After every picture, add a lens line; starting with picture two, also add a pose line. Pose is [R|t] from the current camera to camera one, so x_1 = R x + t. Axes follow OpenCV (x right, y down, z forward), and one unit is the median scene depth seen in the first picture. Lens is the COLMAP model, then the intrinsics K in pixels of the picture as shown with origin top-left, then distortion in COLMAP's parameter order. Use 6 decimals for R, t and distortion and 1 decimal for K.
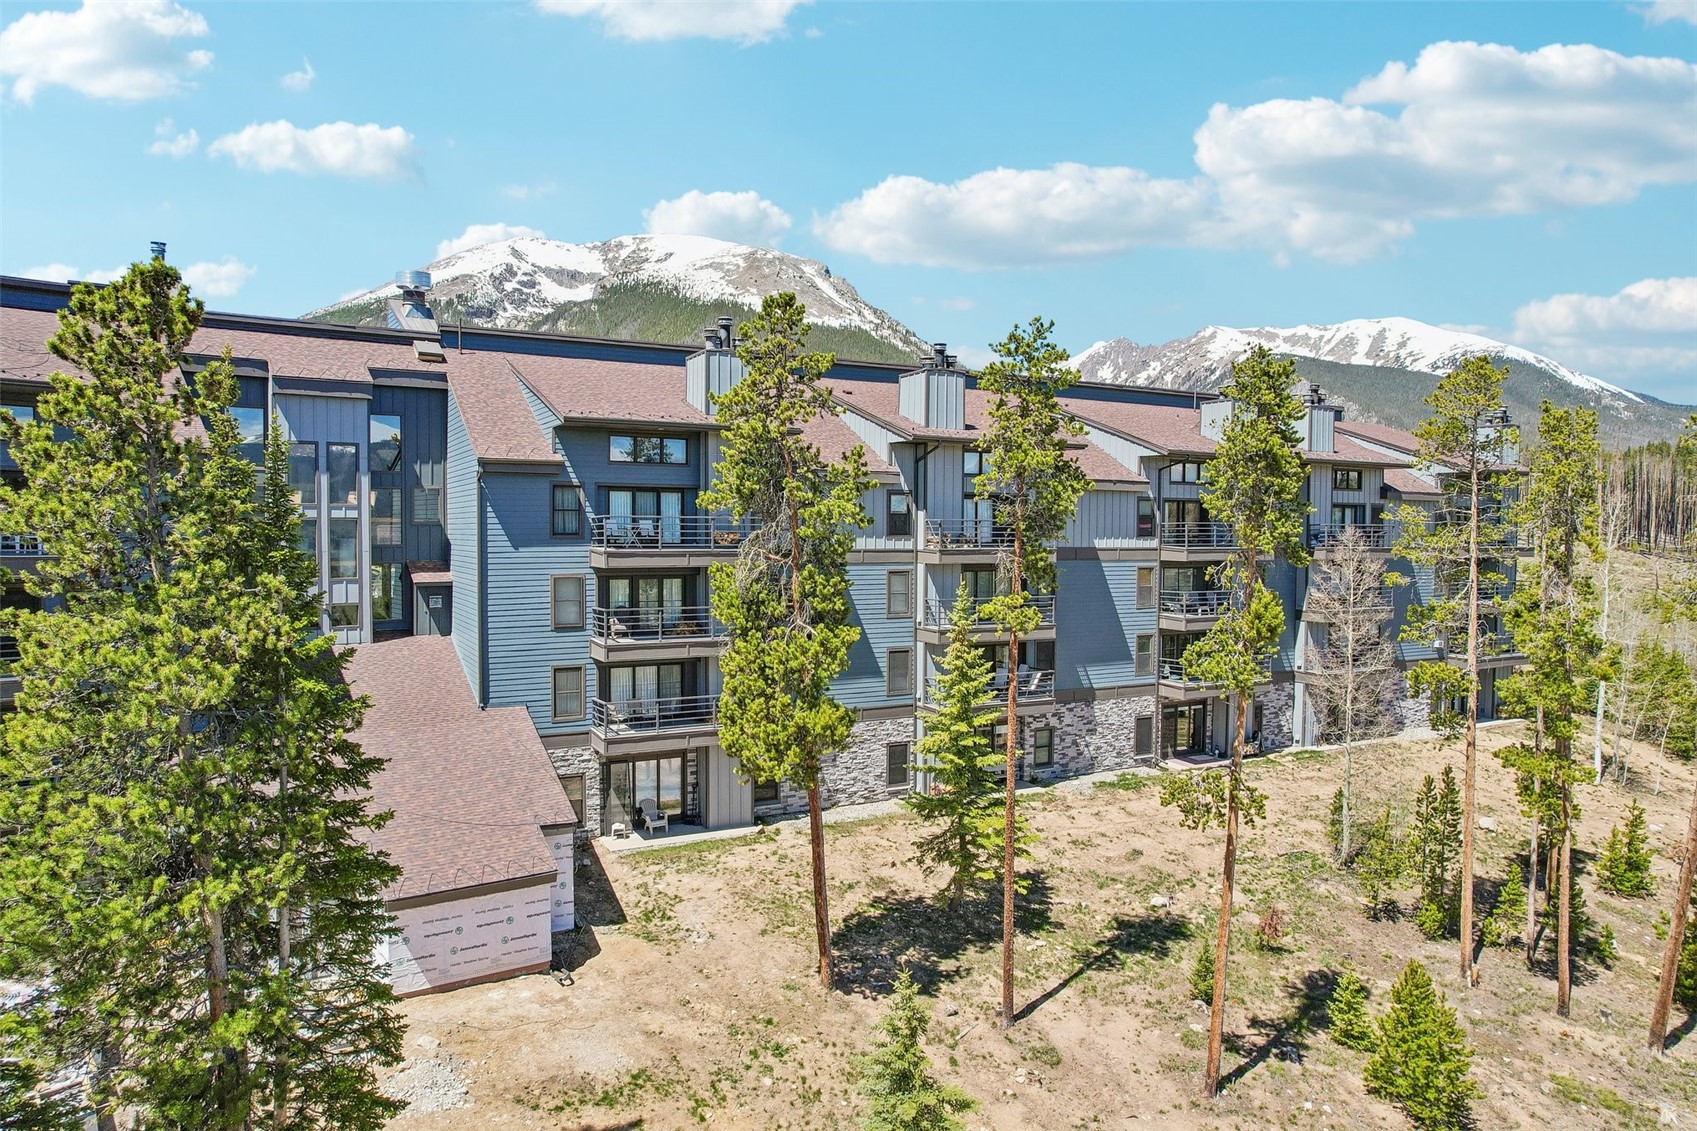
lens RADIAL K [[1115.6, 0, 855.9], [0, 1115.6, 557.6], [0, 0, 1]] dist [-0.065072, 0.030560]
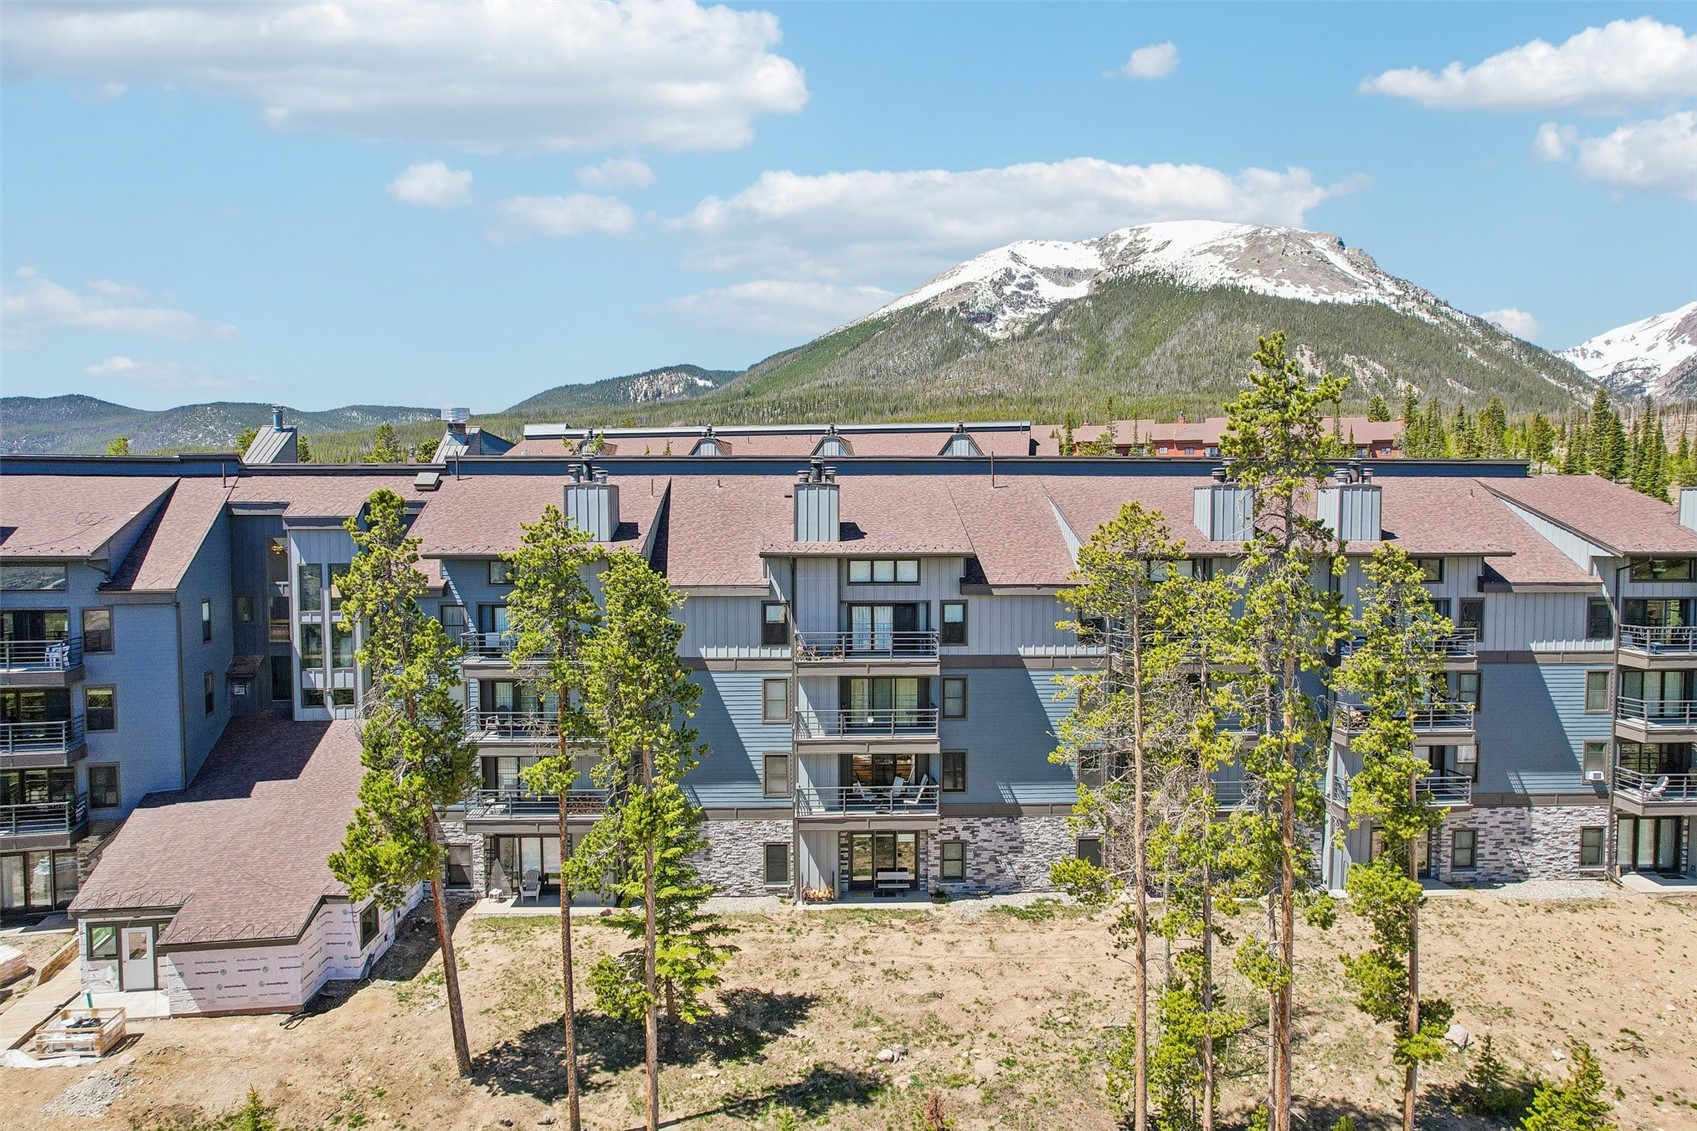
lens RADIAL K [[1115.6, 0, 855.9], [0, 1115.6, 557.6], [0, 0, 1]] dist [-0.065072, 0.030560]
pose [[0.892630, 0.008980, -0.450701, 0.506078], [-0.004442, 0.999928, 0.011126, -0.099866], [0.450768, -0.007930, 0.892606, 0.096574]]
